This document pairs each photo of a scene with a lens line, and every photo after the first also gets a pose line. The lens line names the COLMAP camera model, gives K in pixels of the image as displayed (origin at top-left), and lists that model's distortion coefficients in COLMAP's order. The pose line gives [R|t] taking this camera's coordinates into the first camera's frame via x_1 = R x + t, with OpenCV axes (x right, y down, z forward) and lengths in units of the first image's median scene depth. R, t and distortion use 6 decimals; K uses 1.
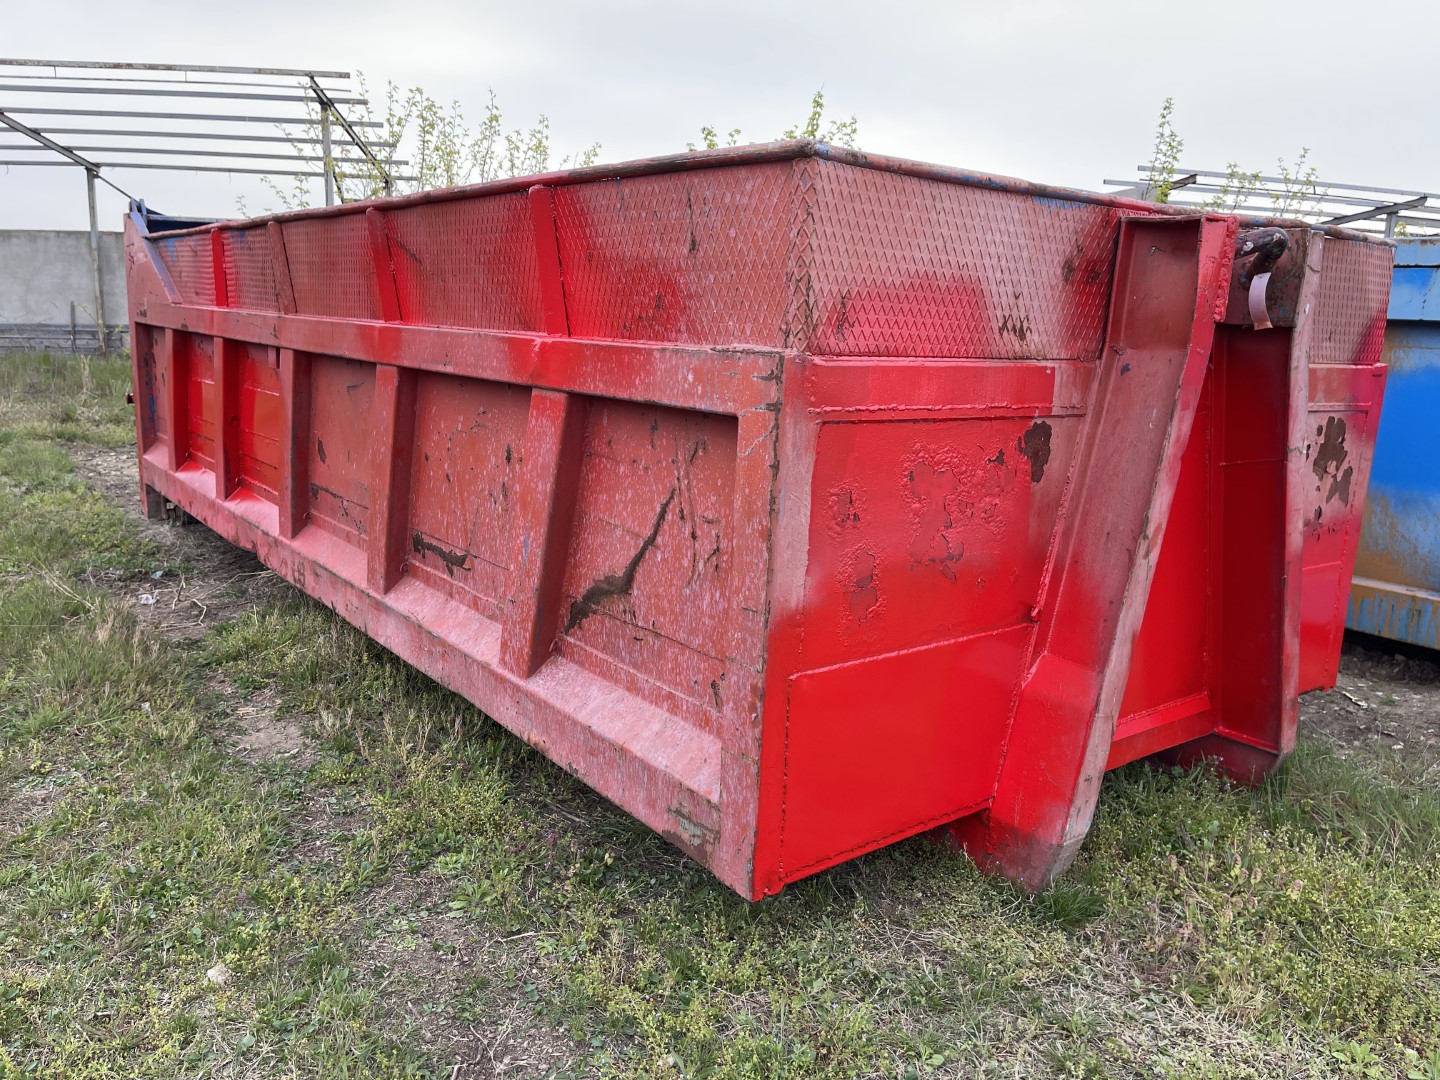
lens RADIAL K [[1084.1, 0, 753.9], [0, 1084.1, 537.7], [0, 0, 1]] dist [0.099992, -0.136525]
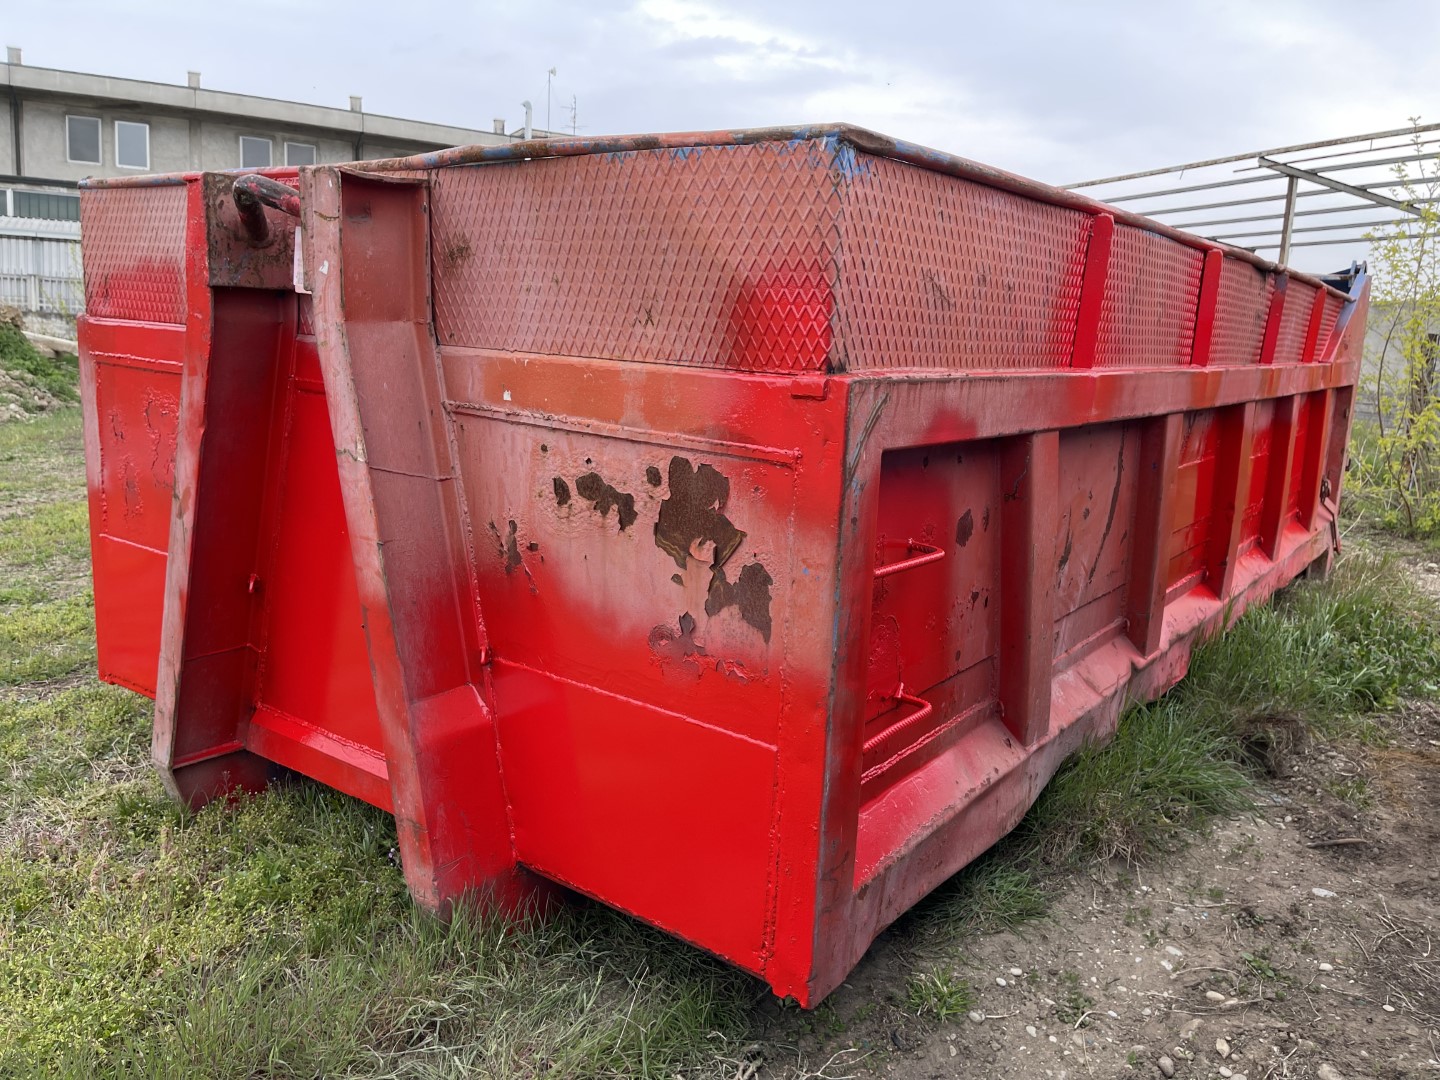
lens RADIAL K [[1084.1, 0, 753.9], [0, 1084.1, 537.7], [0, 0, 1]] dist [0.099992, -0.136525]
pose [[0.275442, 0.156002, -0.948575, 1.272904], [-0.223077, 0.970182, 0.094780, -0.154864], [0.935077, 0.185499, 0.302029, 1.023938]]
